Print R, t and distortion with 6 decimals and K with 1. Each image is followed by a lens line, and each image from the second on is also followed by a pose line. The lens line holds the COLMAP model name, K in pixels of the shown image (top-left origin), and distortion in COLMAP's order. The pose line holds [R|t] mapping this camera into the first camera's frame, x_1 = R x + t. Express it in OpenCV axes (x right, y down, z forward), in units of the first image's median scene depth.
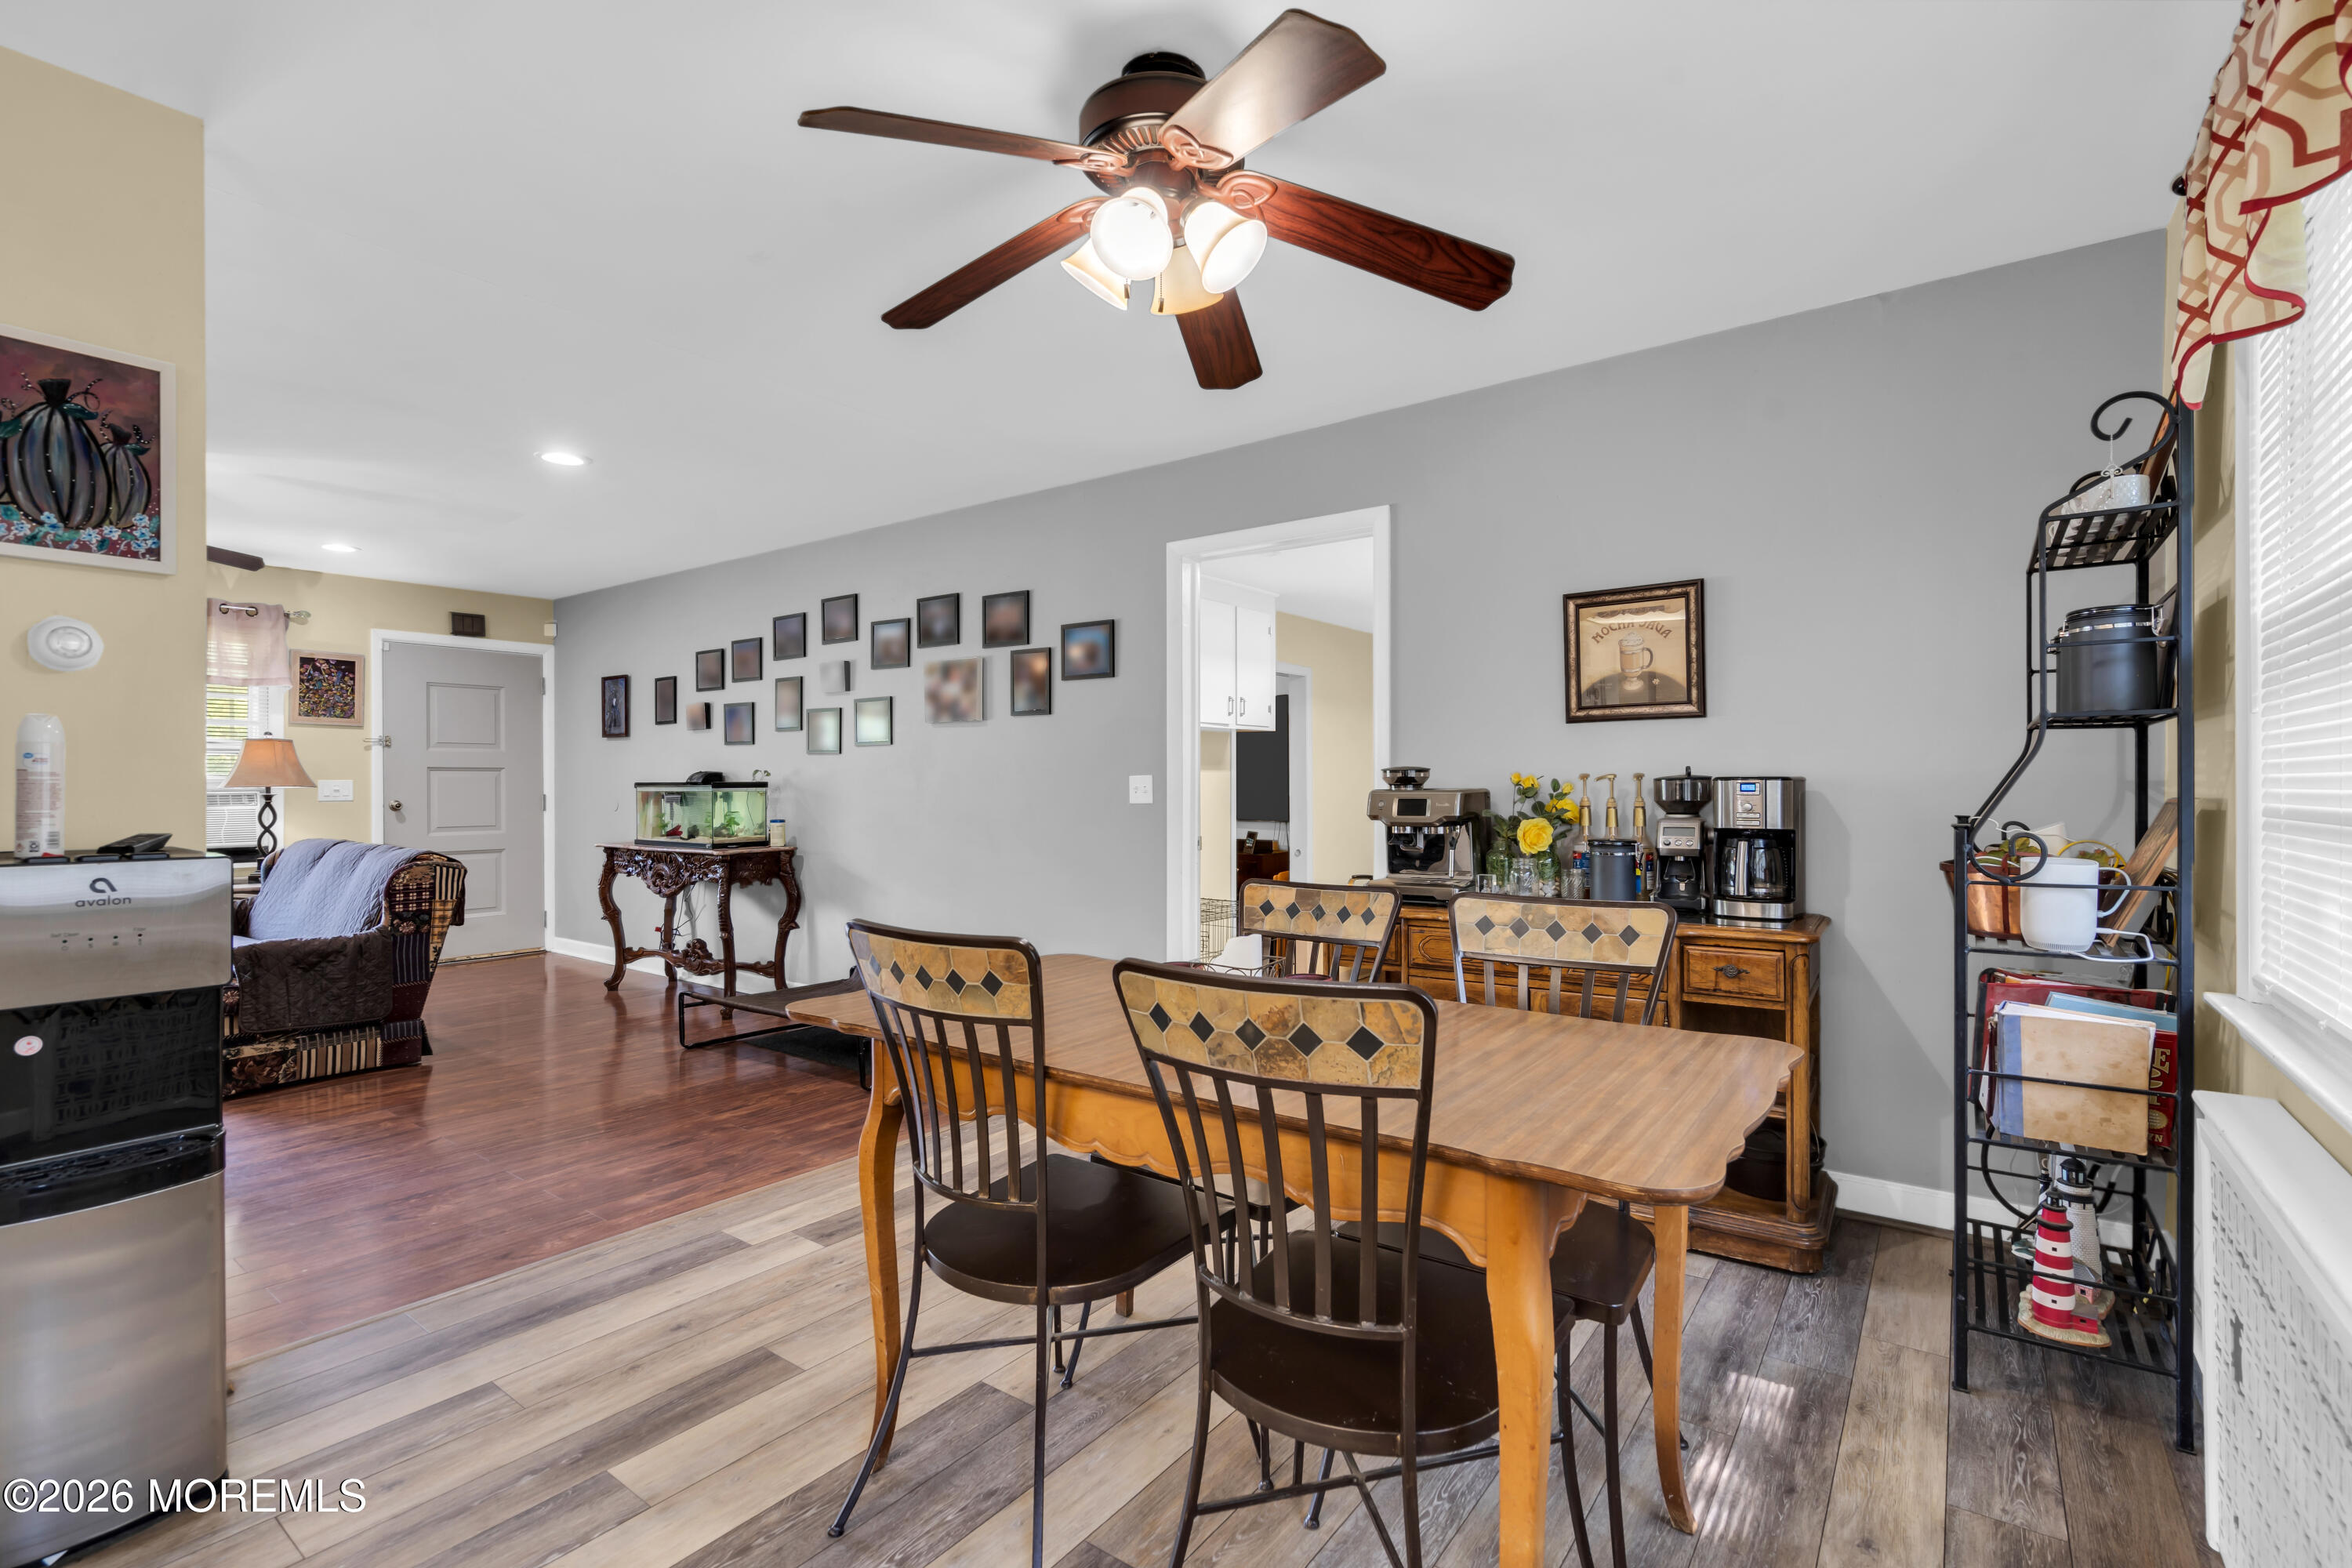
lens RADIAL K [[1031.0, 0, 1176.0], [0, 1031.0, 784.0], [0, 0, 1]] dist [0.001946, 0.000222]
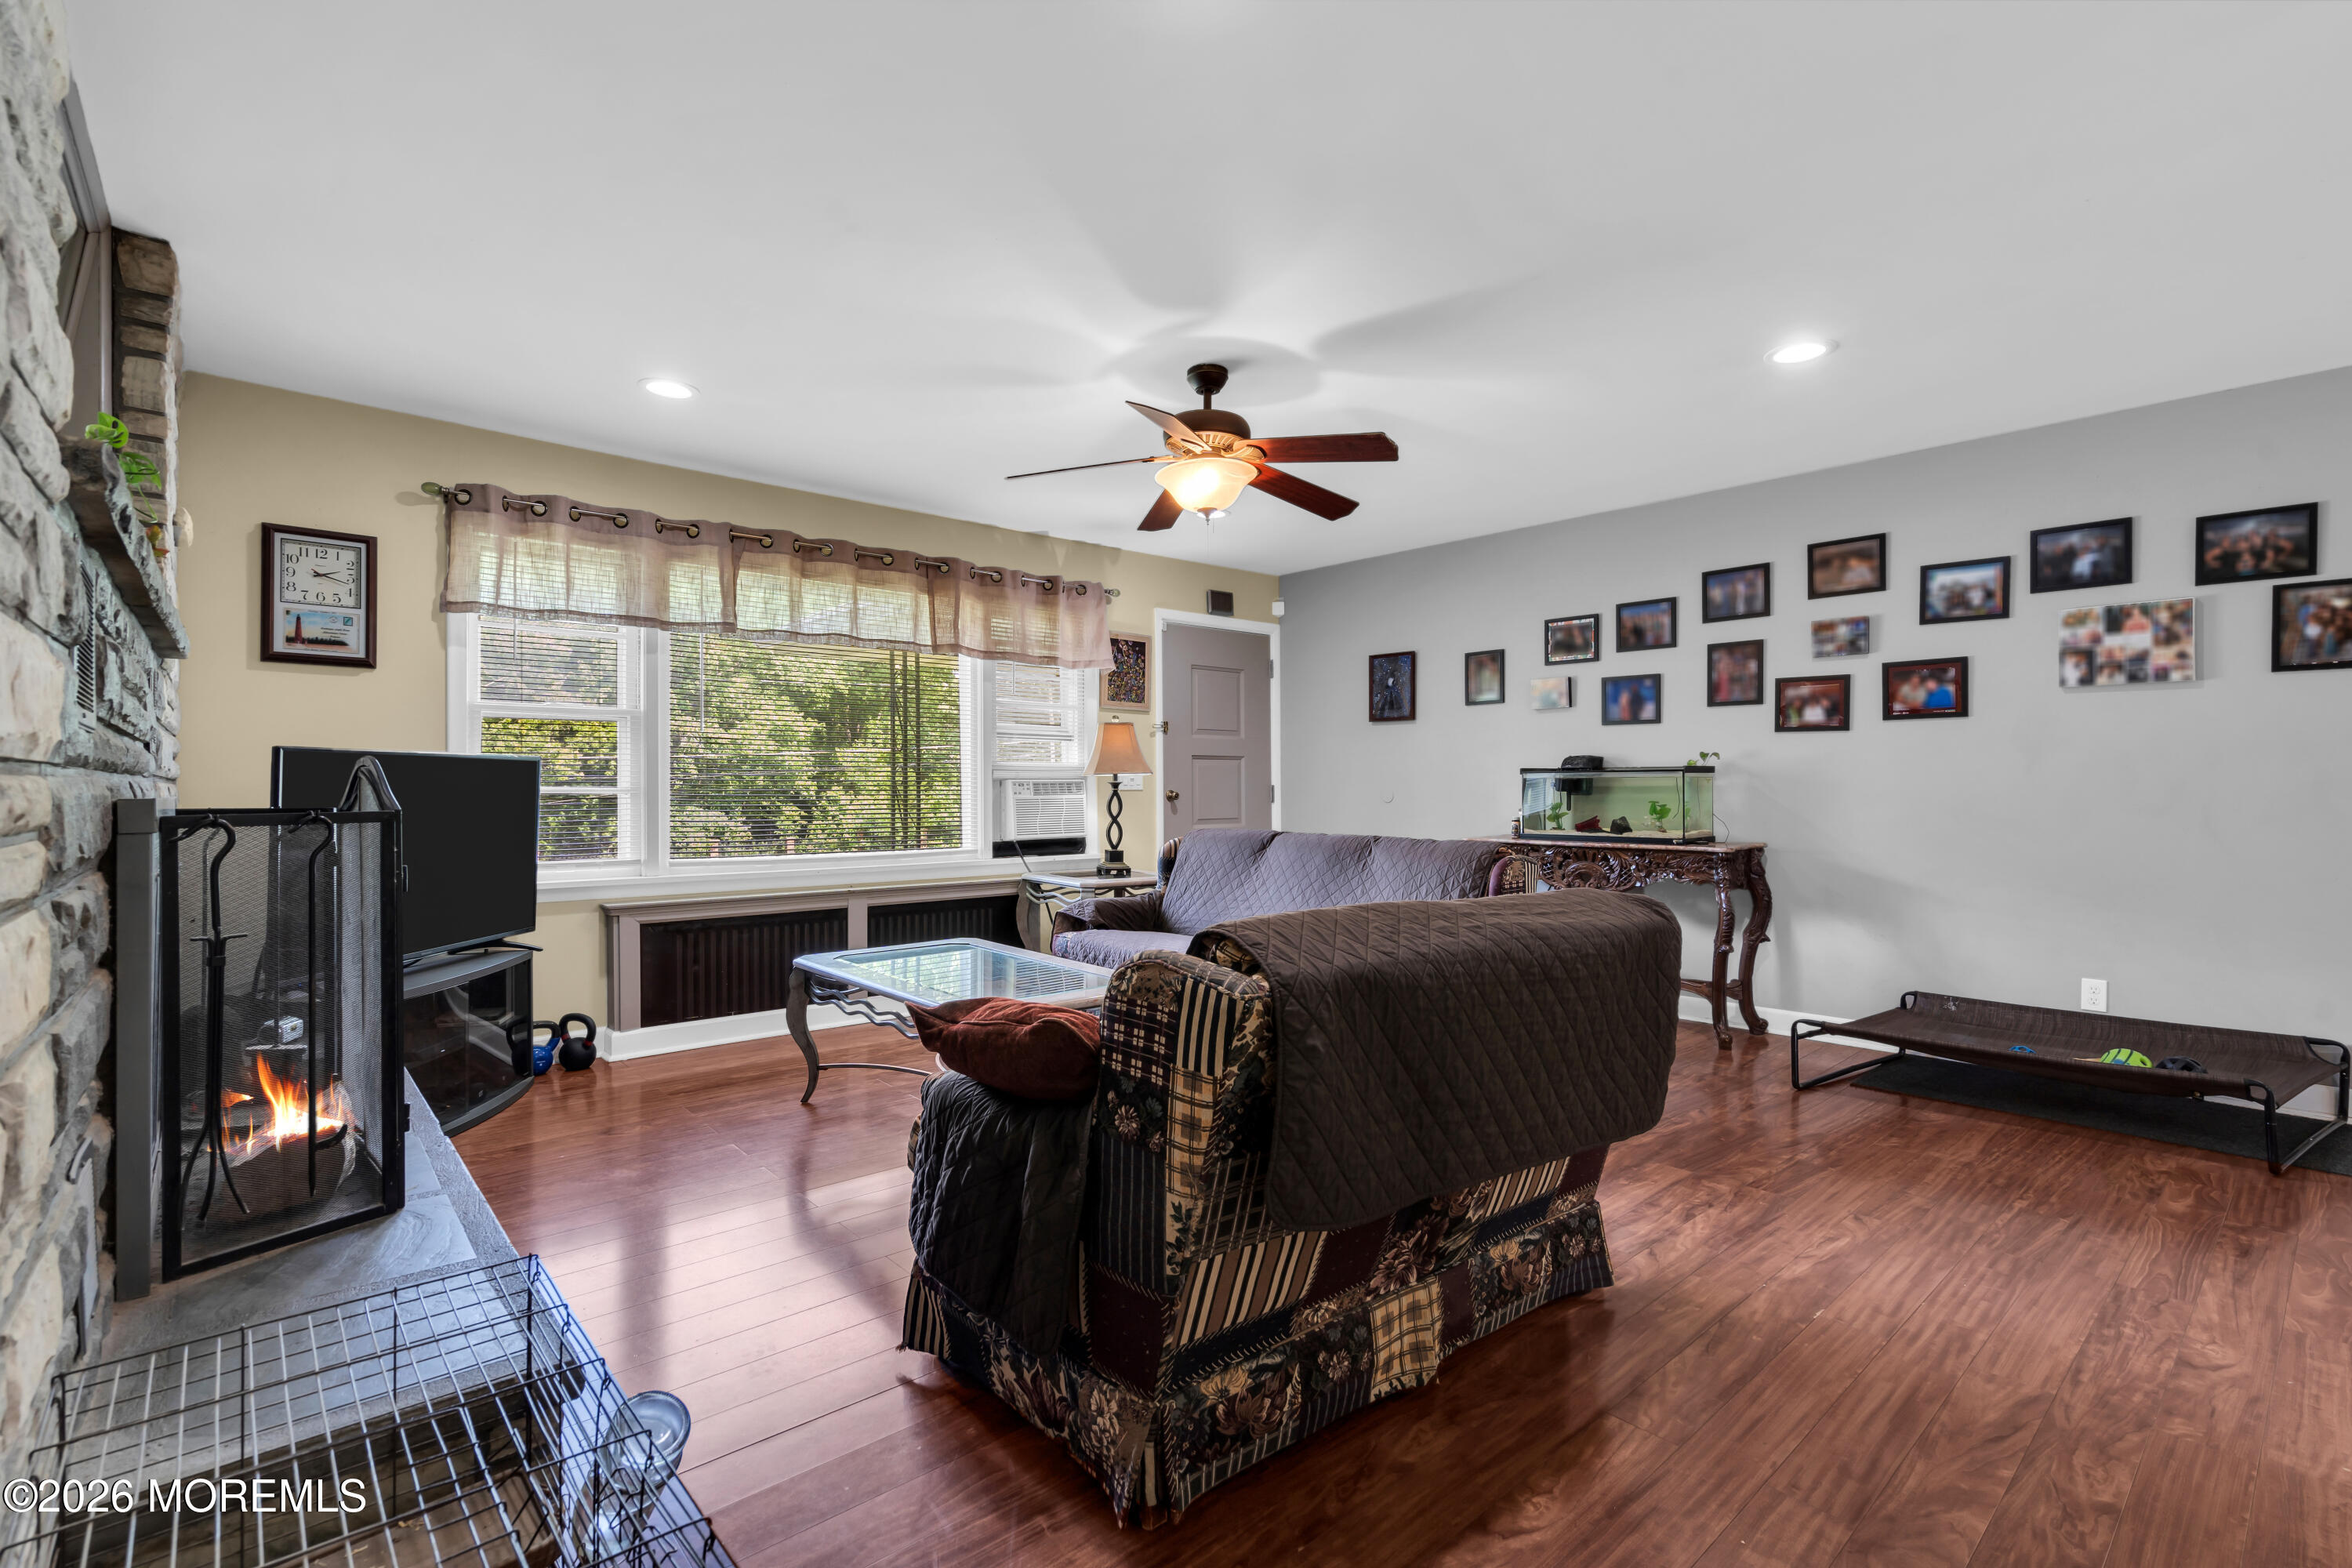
lens RADIAL K [[1039.5, 0, 1238.9], [0, 1039.5, 780.1], [0, 0, 1]] dist [-0.000845, -0.000316]
pose [[0.983546, -0.000771, -0.180656, -0.619299], [-0.000151, 0.999987, -0.005090, 0.013514], [0.180657, 0.005033, 0.983533, 0.093596]]
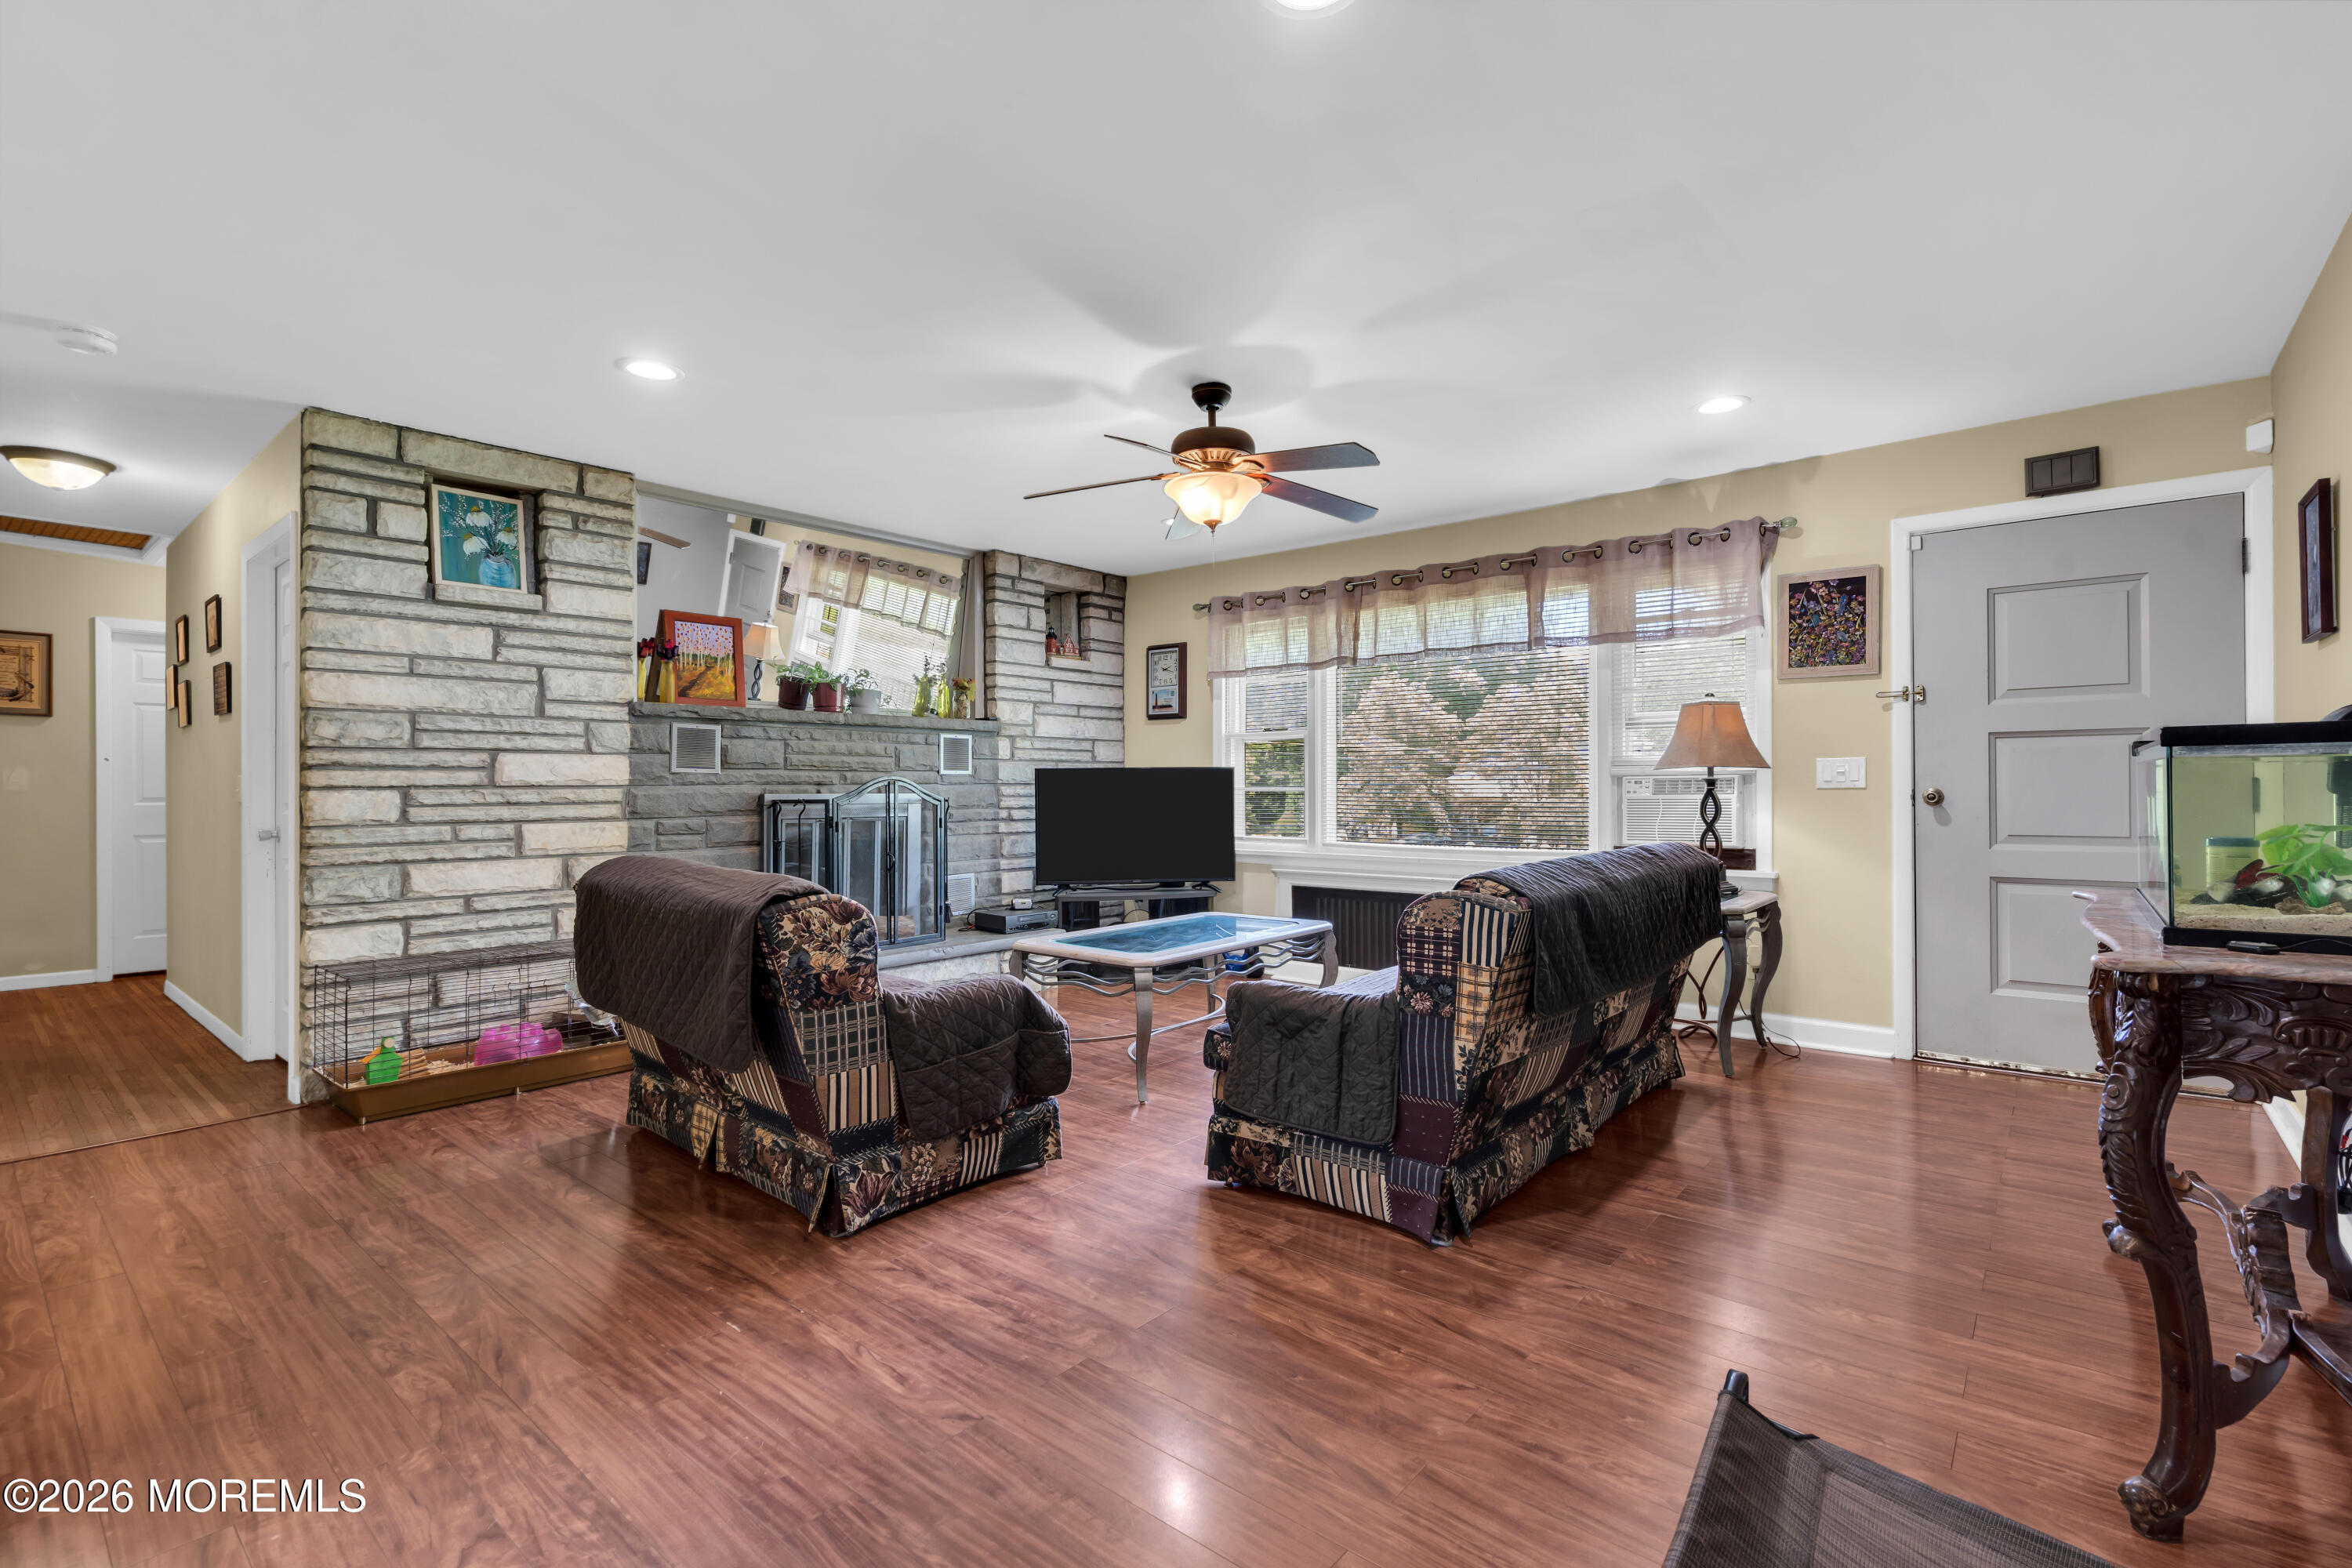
lens RADIAL K [[1078.2, 0, 1176.0], [0, 1078.2, 784.0], [0, 0, 1]] dist [-0.005719, 0.000020]
pose [[-0.056432, 0.000235, -0.998406, -0.100922], [0.007247, 0.999974, -0.000174, 0.011833], [0.998380, -0.007245, -0.056432, 0.689059]]
